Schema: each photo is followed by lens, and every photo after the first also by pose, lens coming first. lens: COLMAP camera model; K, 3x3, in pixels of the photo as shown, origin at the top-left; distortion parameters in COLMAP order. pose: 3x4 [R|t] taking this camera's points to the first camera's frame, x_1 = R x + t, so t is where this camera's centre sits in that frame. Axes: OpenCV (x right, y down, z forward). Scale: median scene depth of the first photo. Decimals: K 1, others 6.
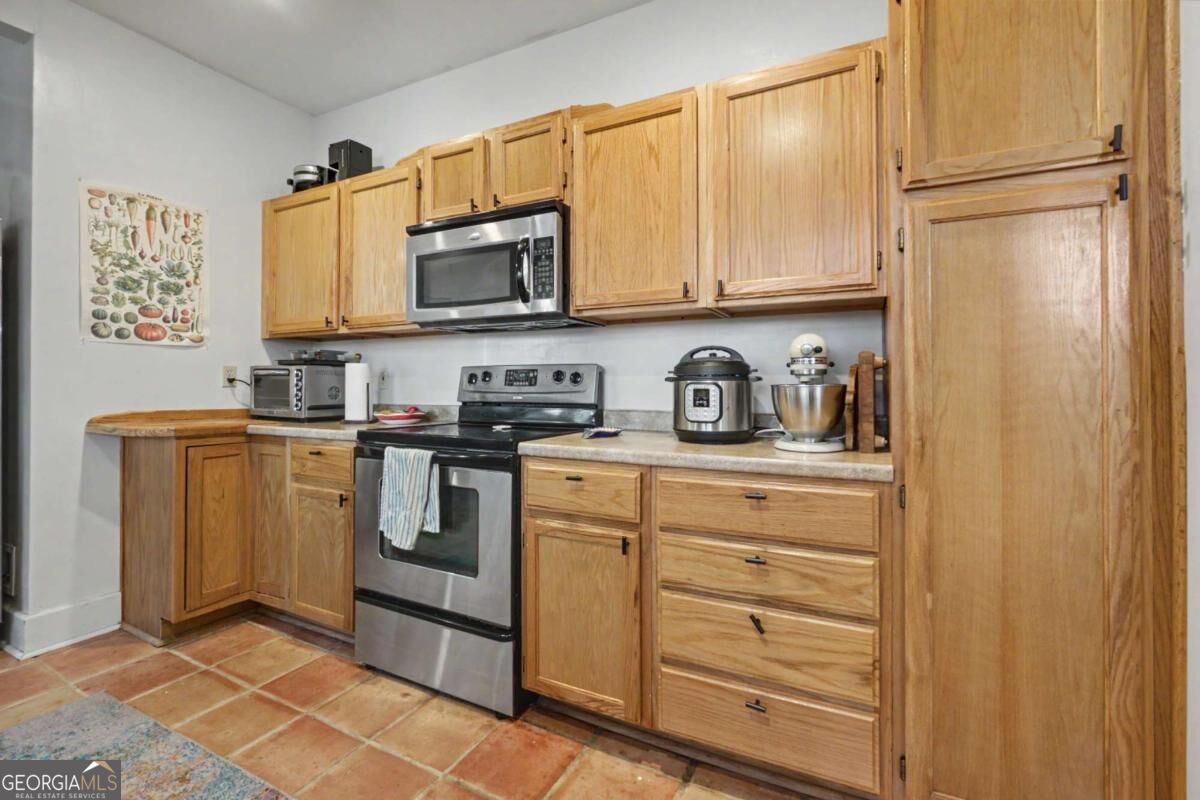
lens RADIAL K [[530.8, 0, 609.3], [0, 530.8, 383.4], [0, 0, 1]] dist [-0.002483, -0.000271]
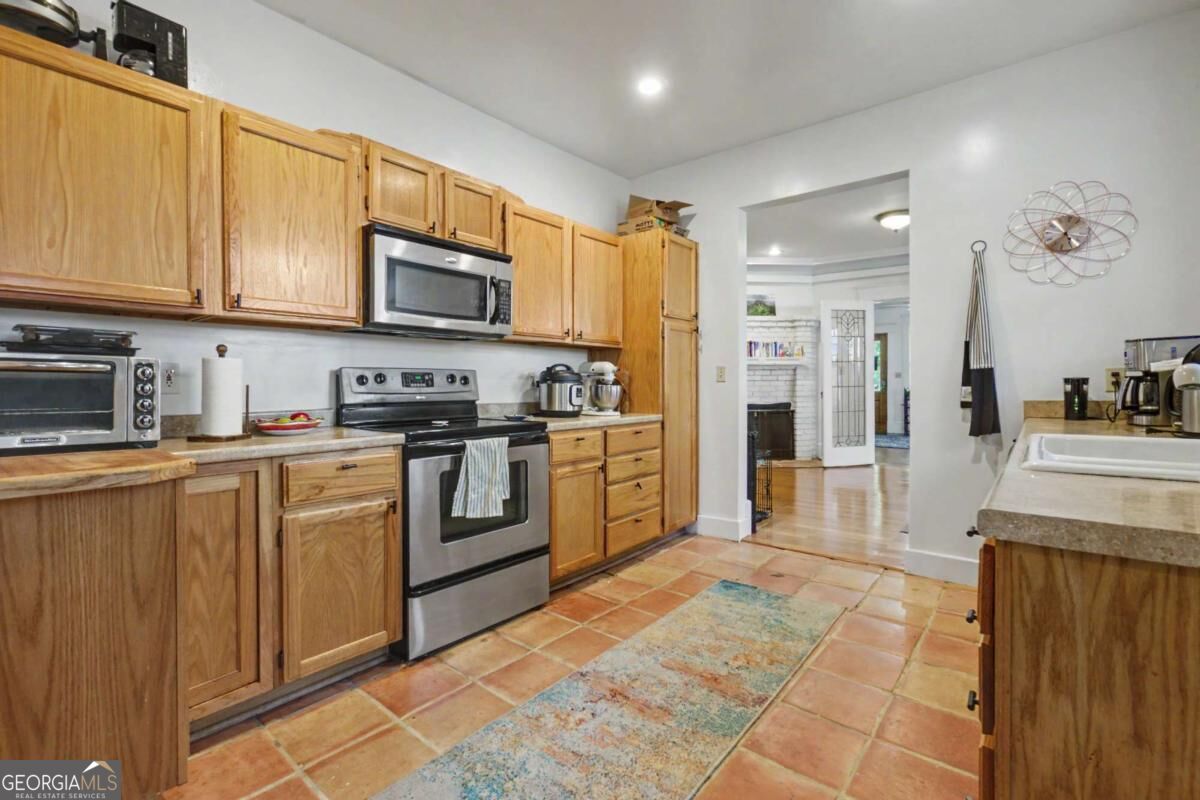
lens RADIAL K [[530.8, 0, 603.2], [0, 530.8, 390.4], [0, 0, 1]] dist [-0.002483, -0.000271]
pose [[0.216446, -0.014016, 0.976194, -1.505650], [-0.003825, 0.999877, 0.015204, -0.008382], [-0.976287, -0.007025, 0.216366, 0.468092]]
